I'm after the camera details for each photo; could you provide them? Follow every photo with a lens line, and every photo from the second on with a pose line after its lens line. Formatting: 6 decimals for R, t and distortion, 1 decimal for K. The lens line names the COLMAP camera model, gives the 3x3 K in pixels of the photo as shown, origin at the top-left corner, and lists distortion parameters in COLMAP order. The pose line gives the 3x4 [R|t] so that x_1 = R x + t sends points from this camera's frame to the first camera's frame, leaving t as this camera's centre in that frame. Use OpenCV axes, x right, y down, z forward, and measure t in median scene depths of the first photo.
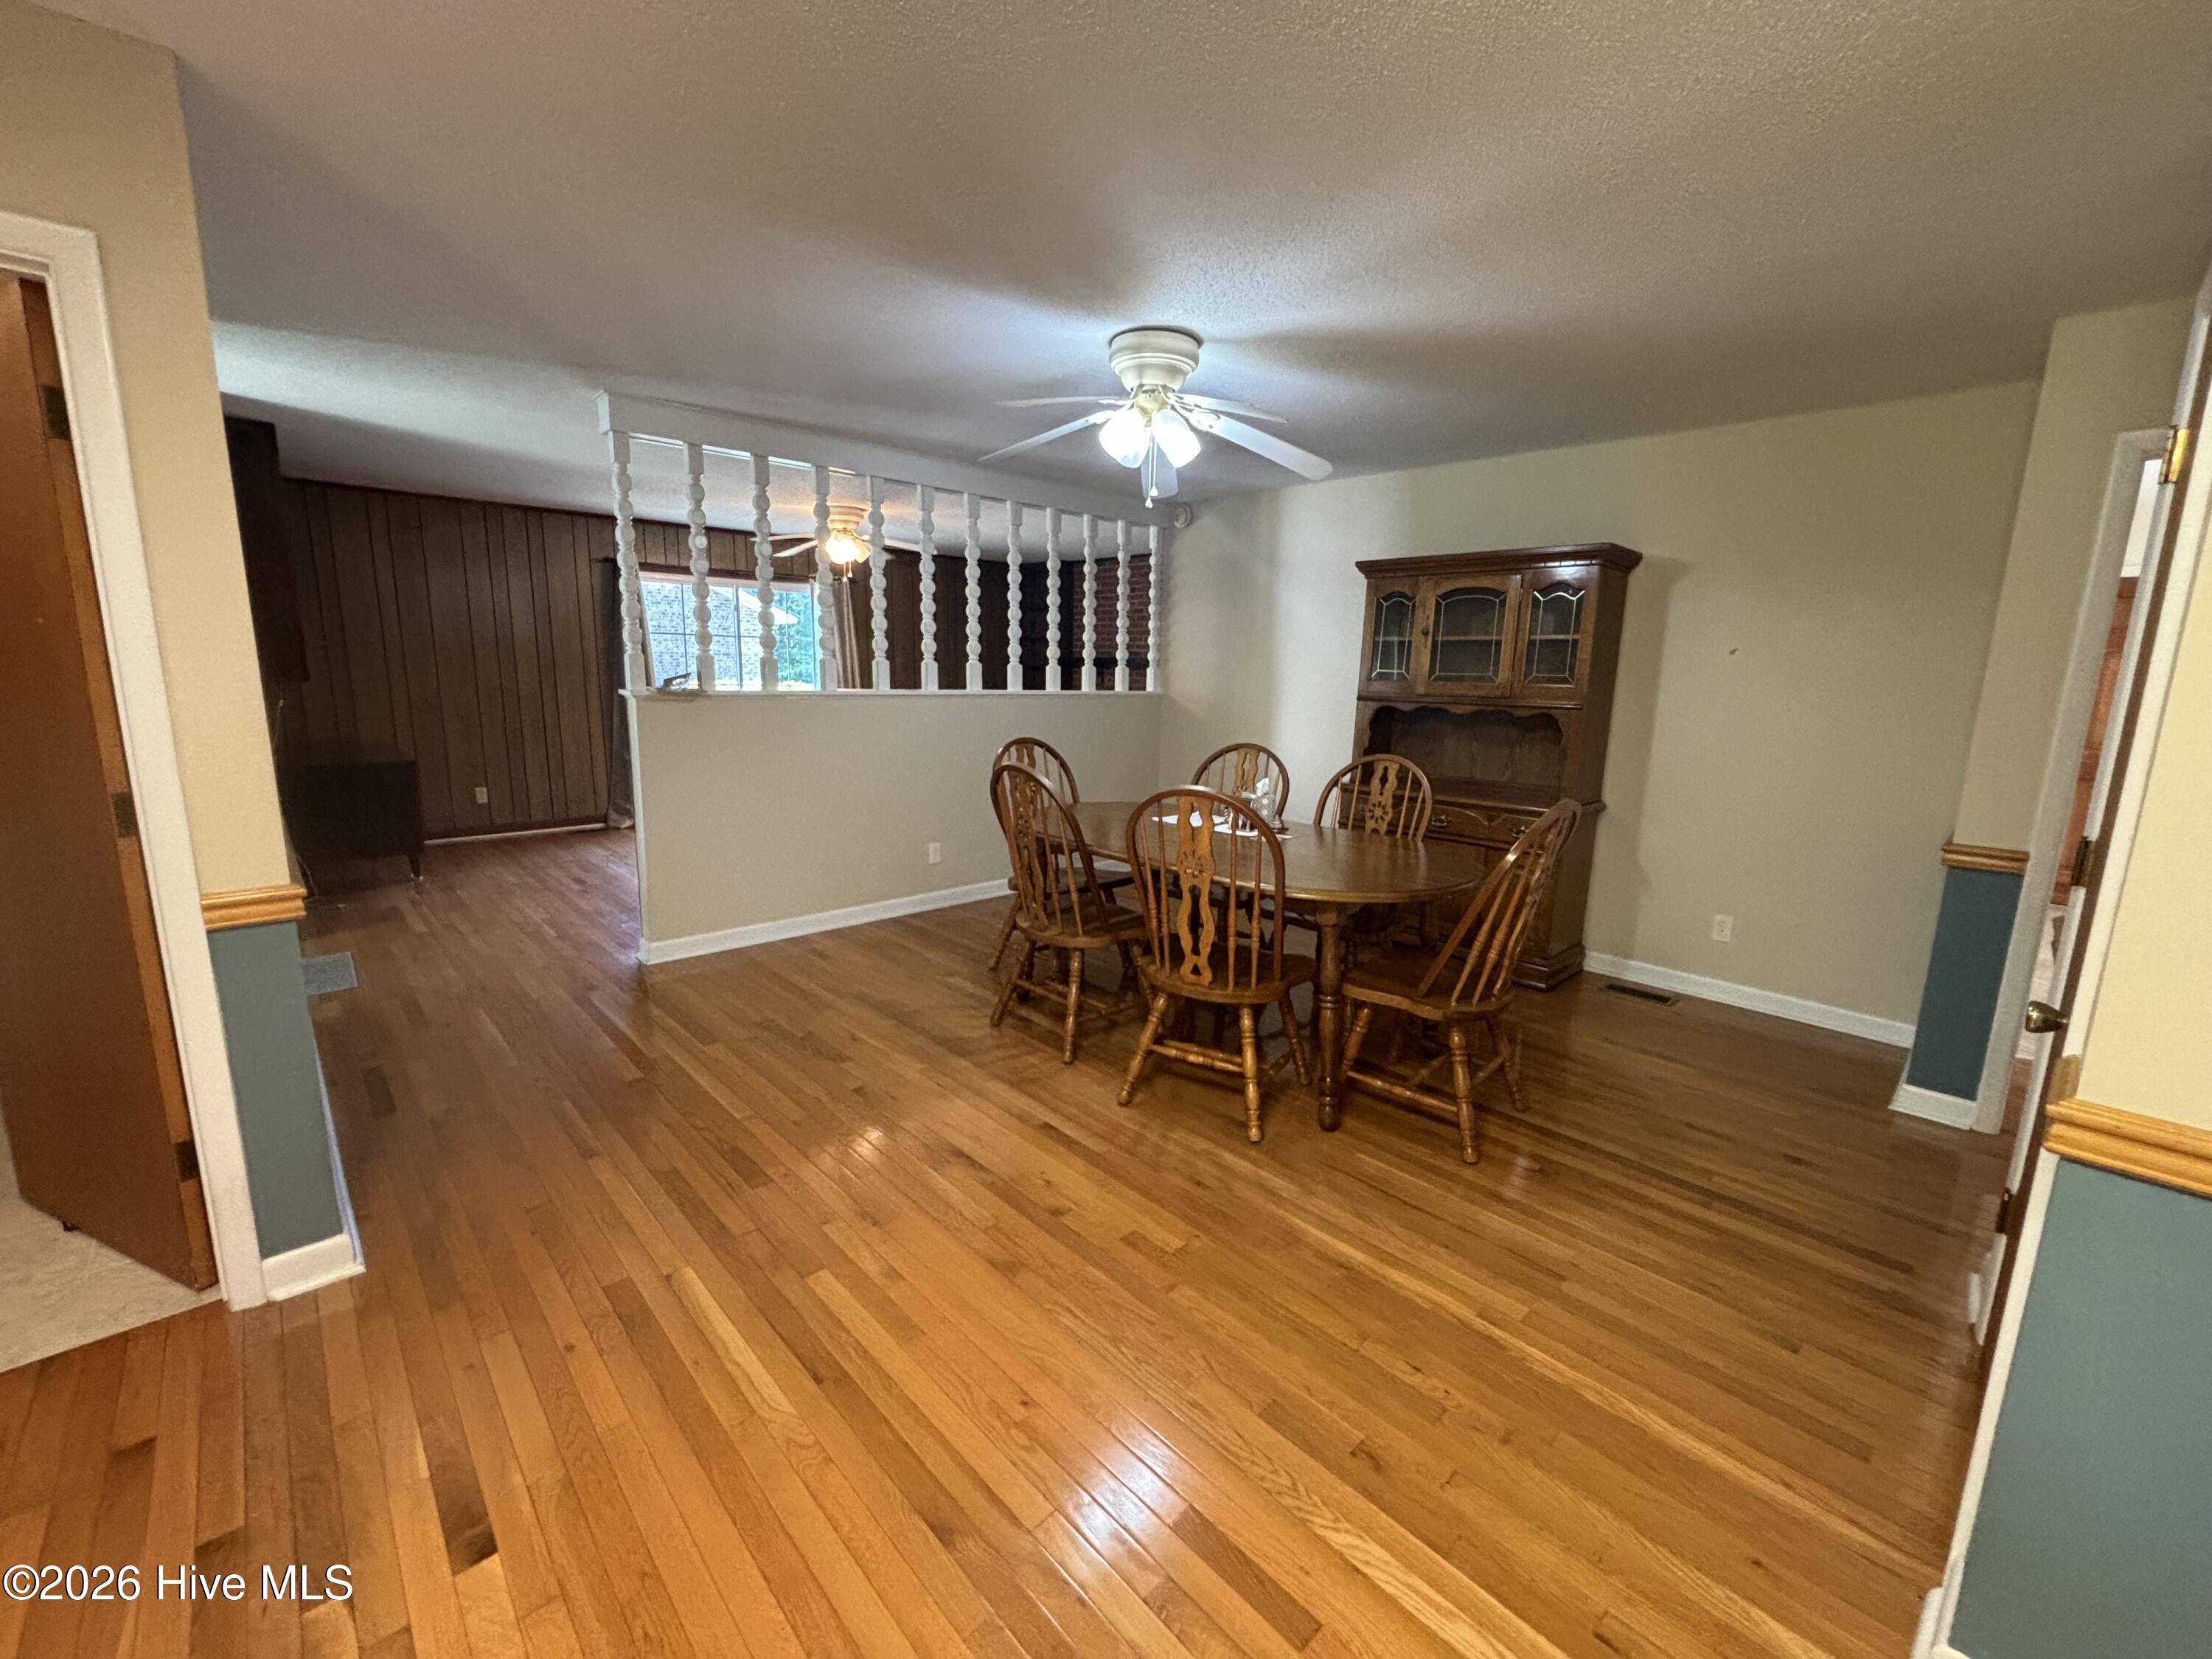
lens RADIAL K [[900.4, 0, 1100.0], [0, 900.4, 832.9], [0, 0, 1]] dist [0.001860, -0.000313]
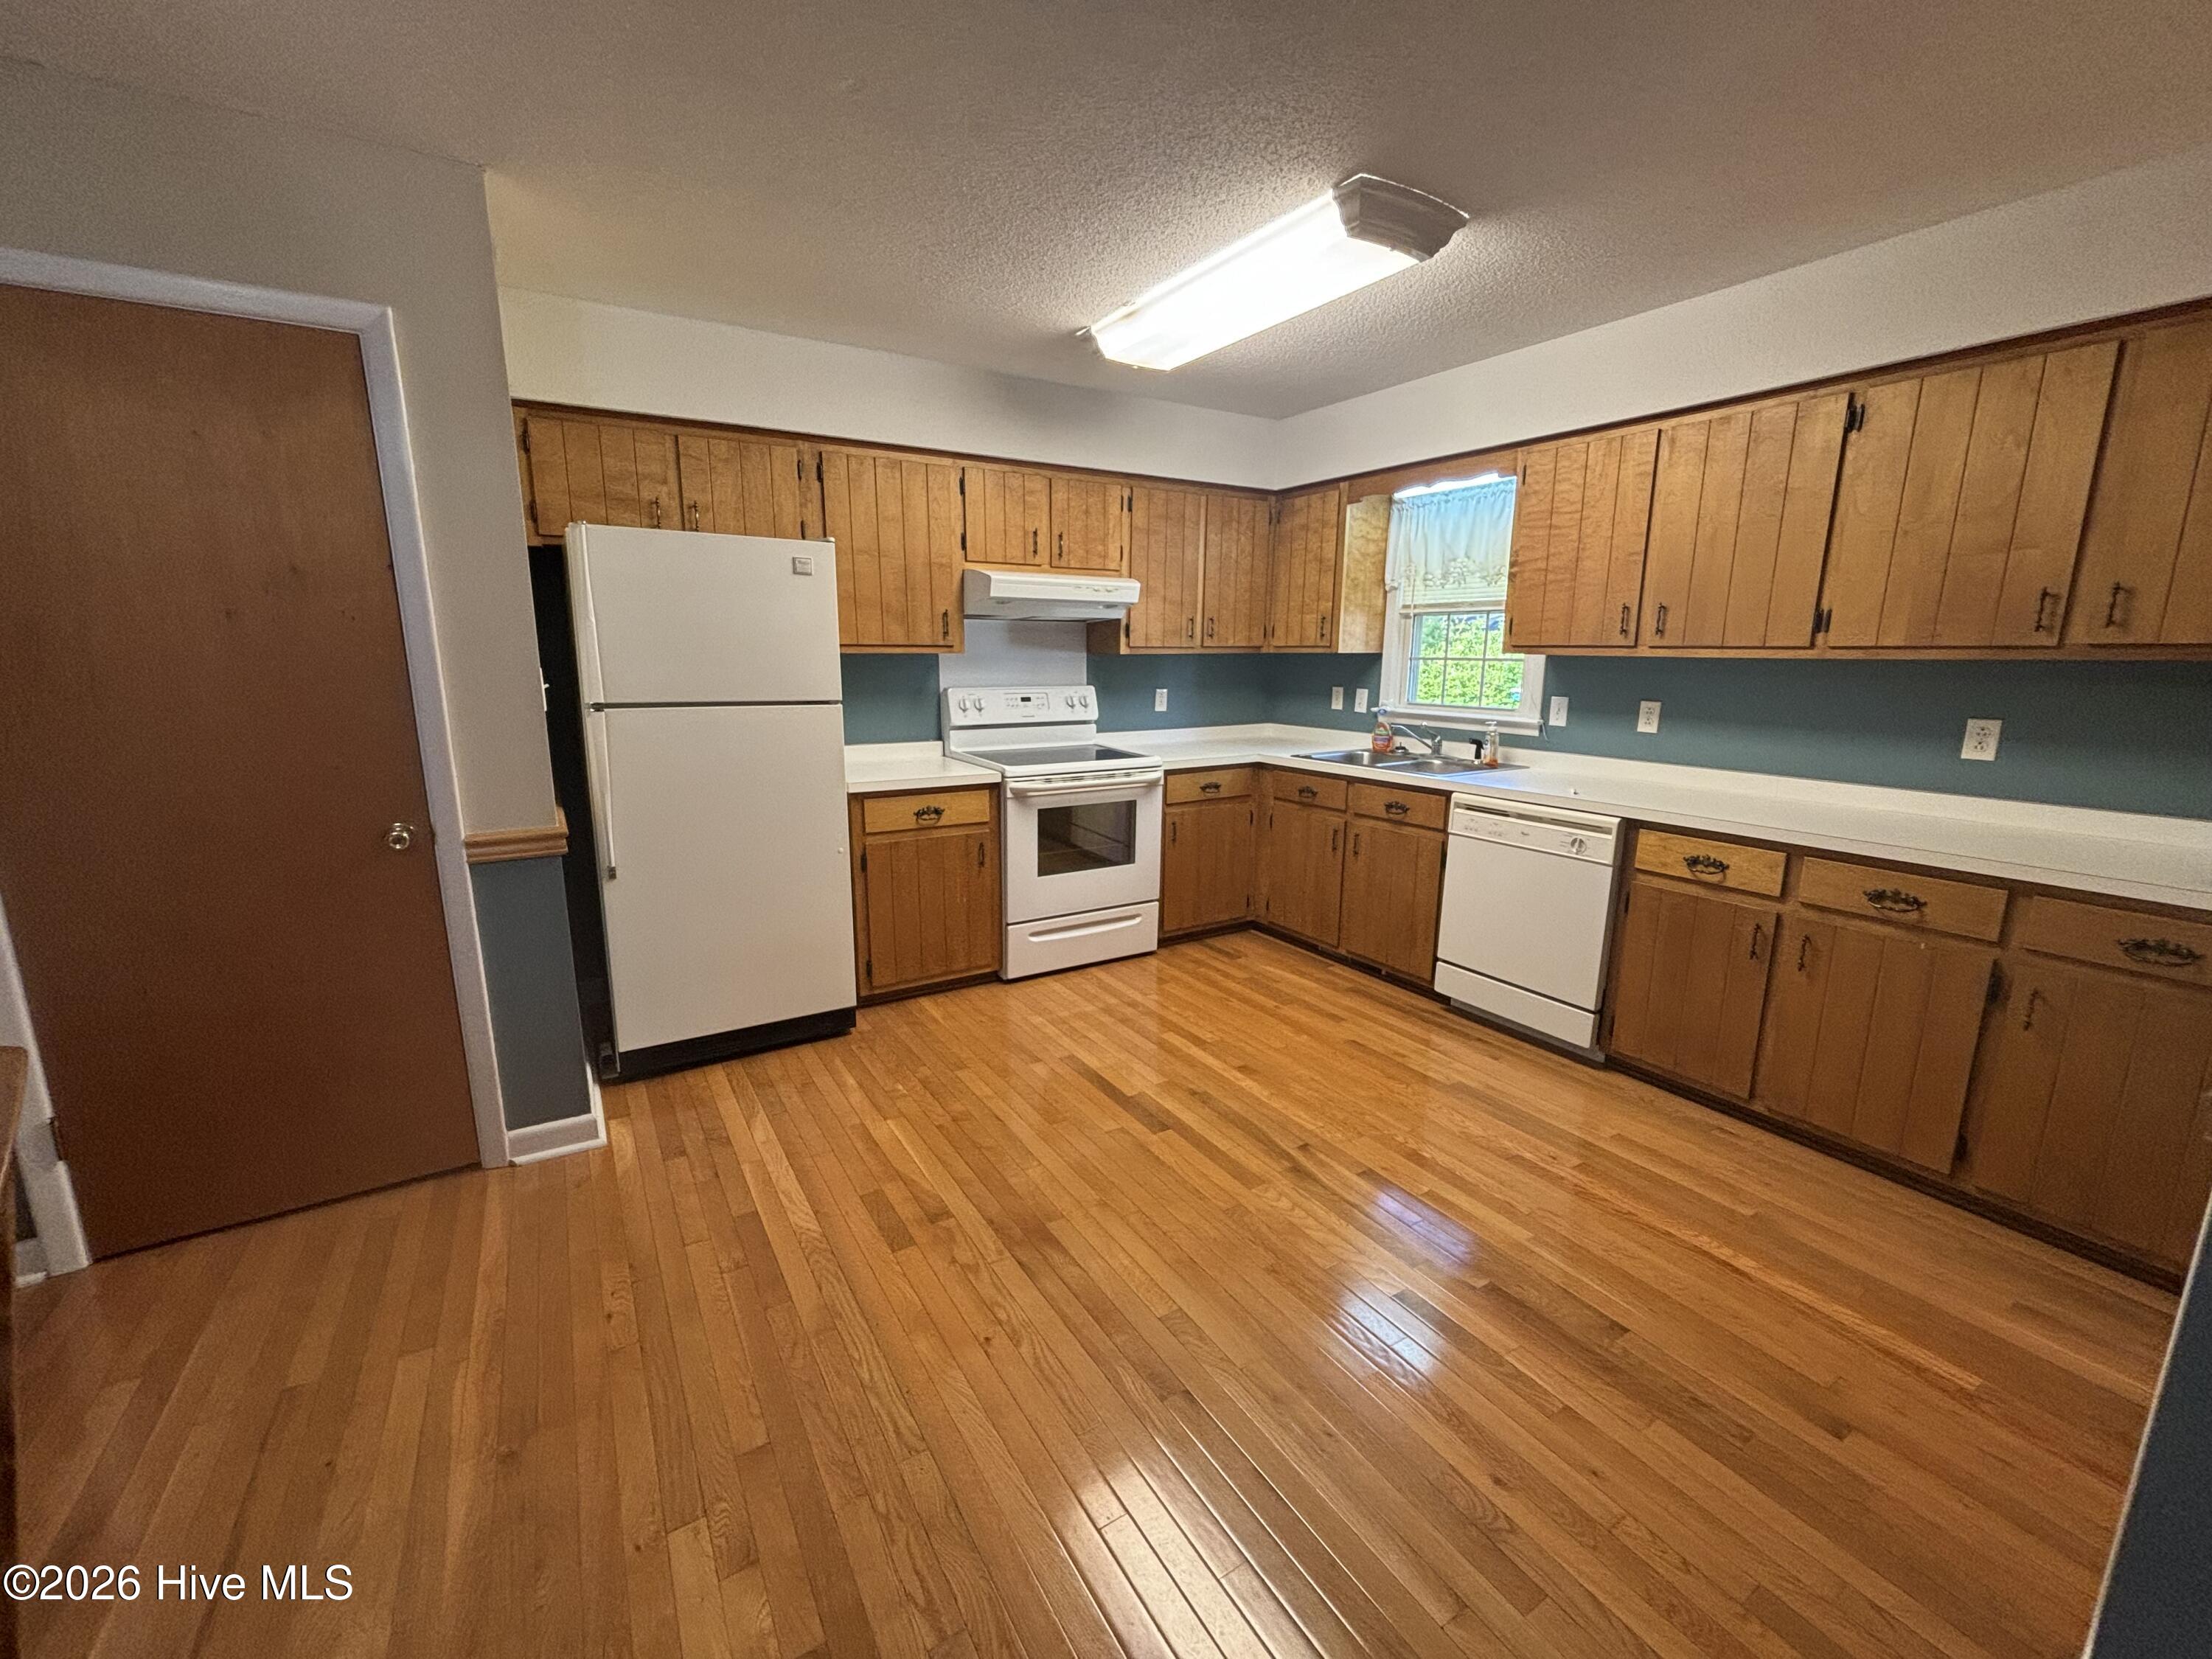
lens RADIAL K [[888.2, 0, 1102.6], [0, 888.2, 838.2], [0, 0, 1]] dist [0.018217, -0.016864]
pose [[-0.979540, -0.064260, 0.190714, -0.190882], [0.014428, 0.922790, 0.385032, -0.153219], [-0.200732, 0.379906, -0.902983, 0.852086]]
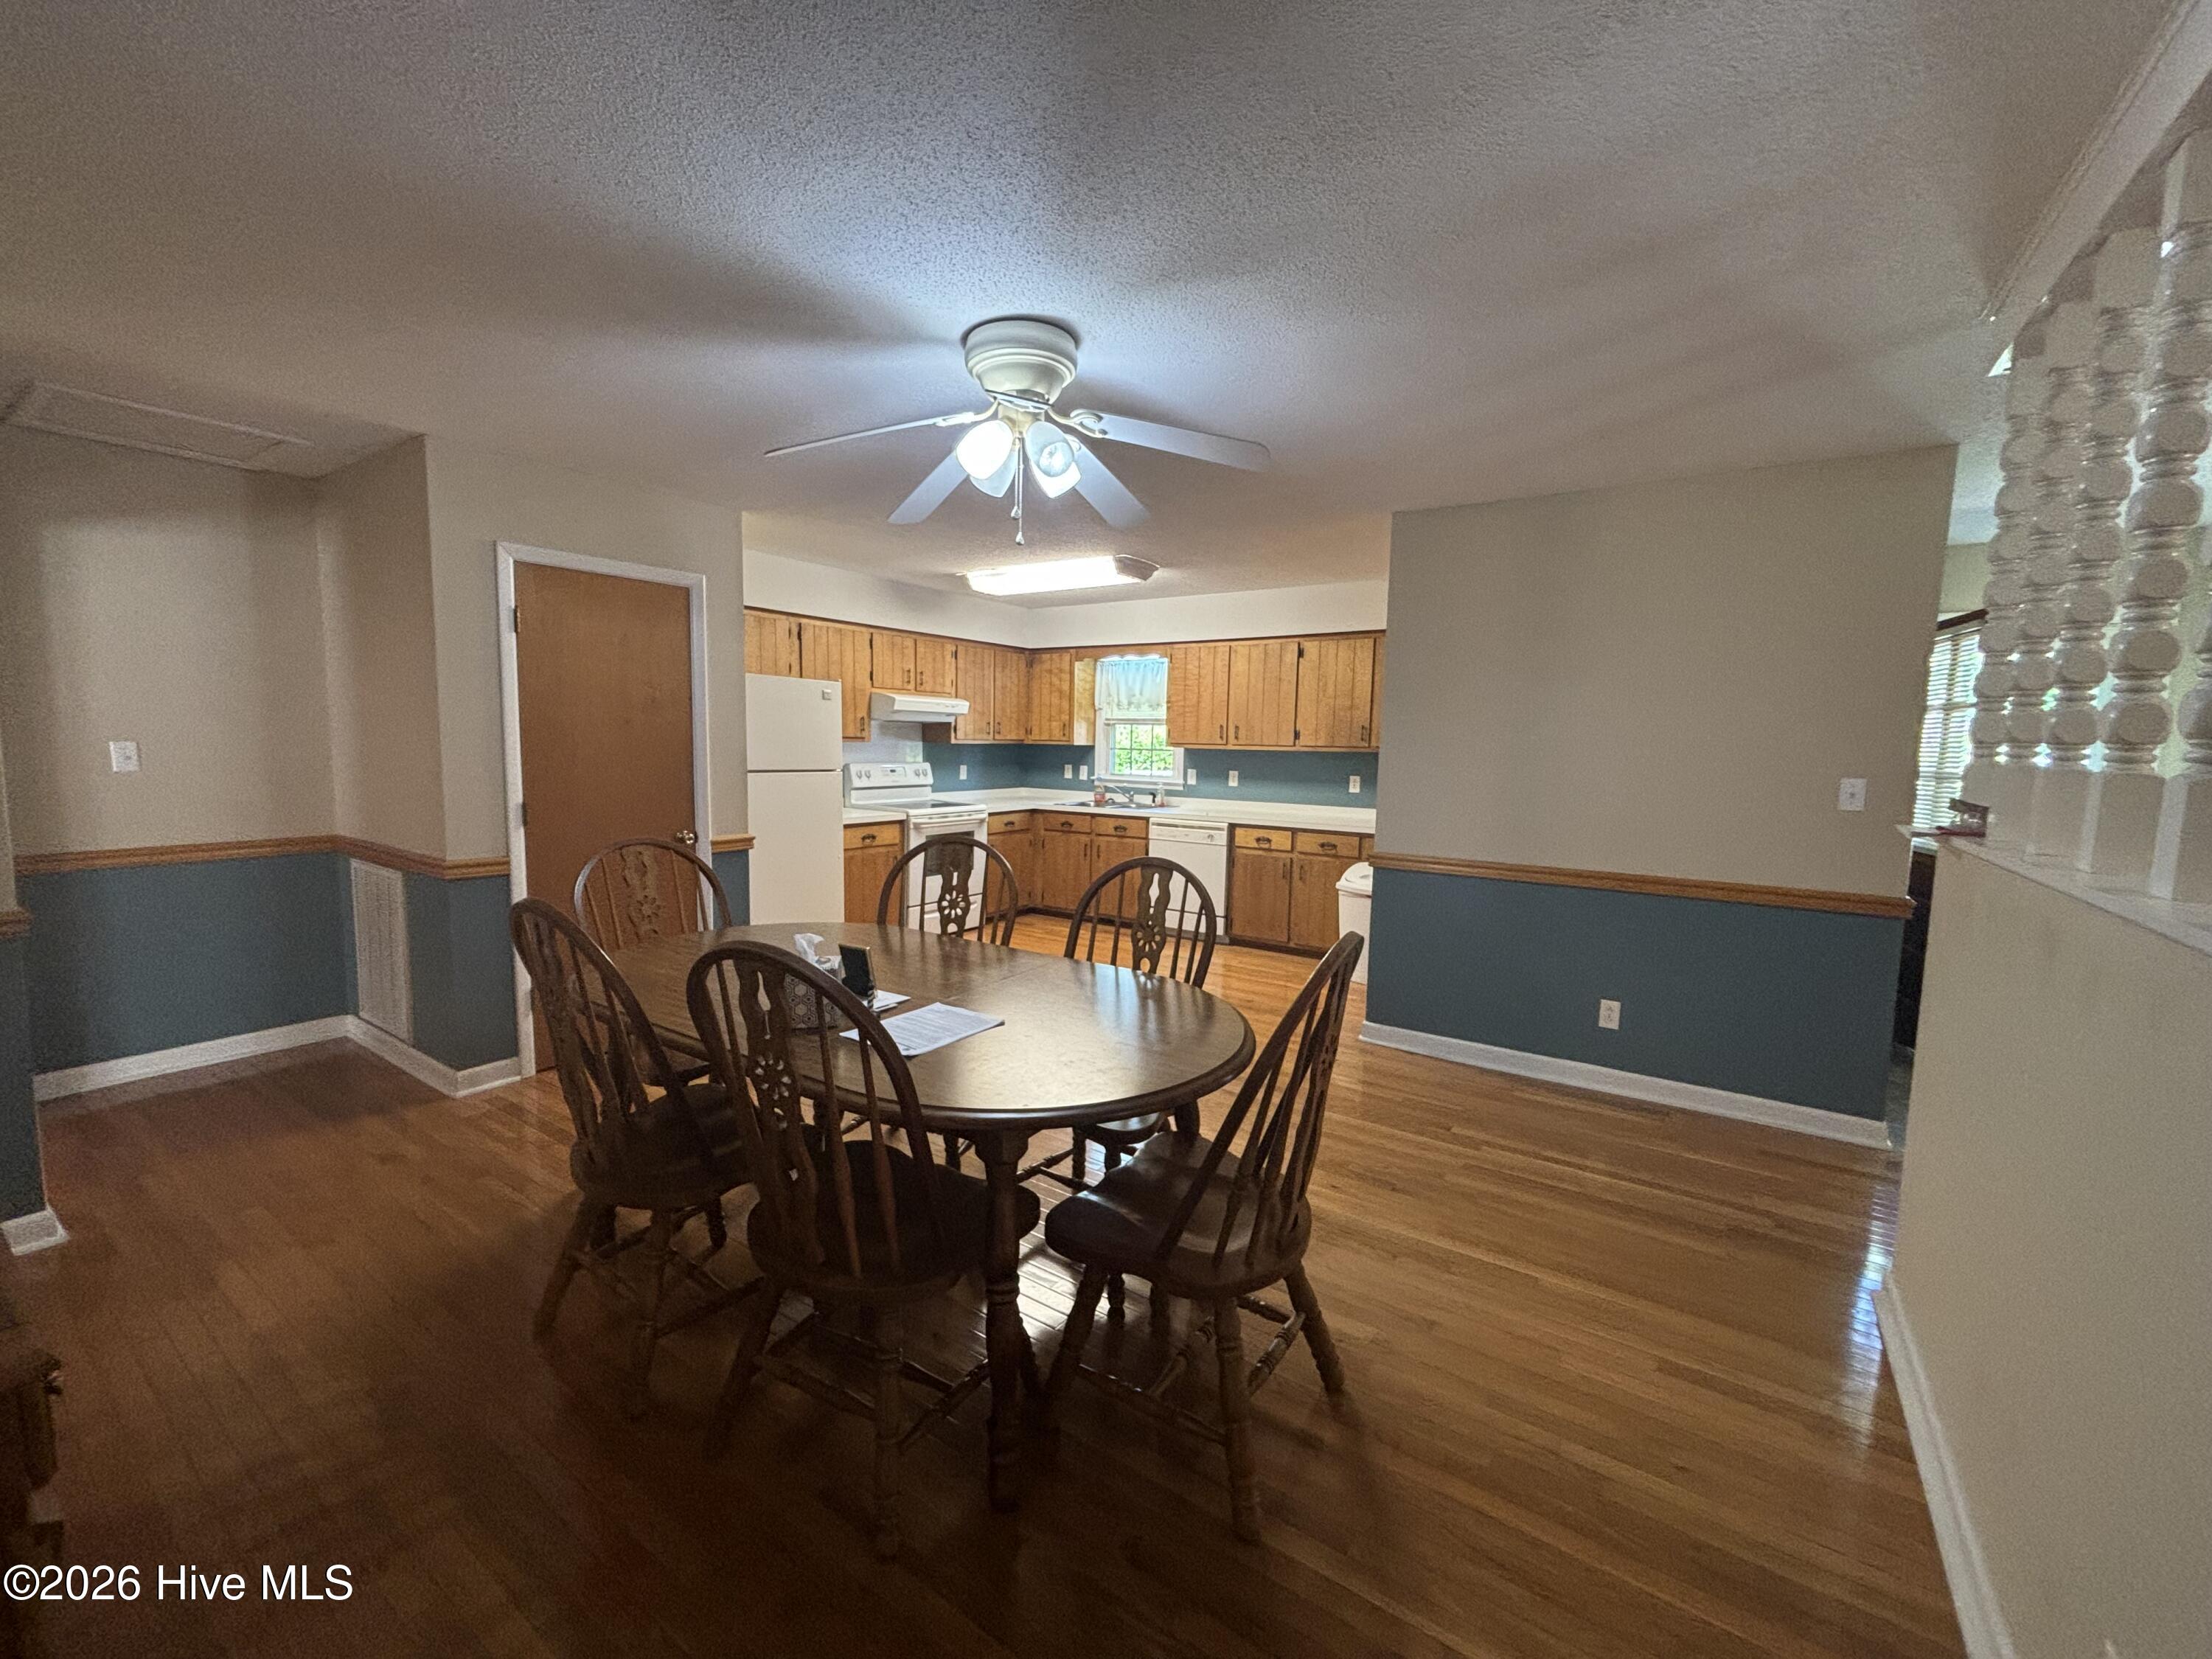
lens RADIAL K [[893.8, 0, 1090.0], [0, 893.8, 840.2], [0, 0, 1]] dist [0.092164, -0.000090]
pose [[-0.977618, -0.014120, -0.209915, 0.143948], [-0.075624, 0.954645, 0.287983, -0.308479], [0.196328, 0.297412, -0.934346, 1.633038]]
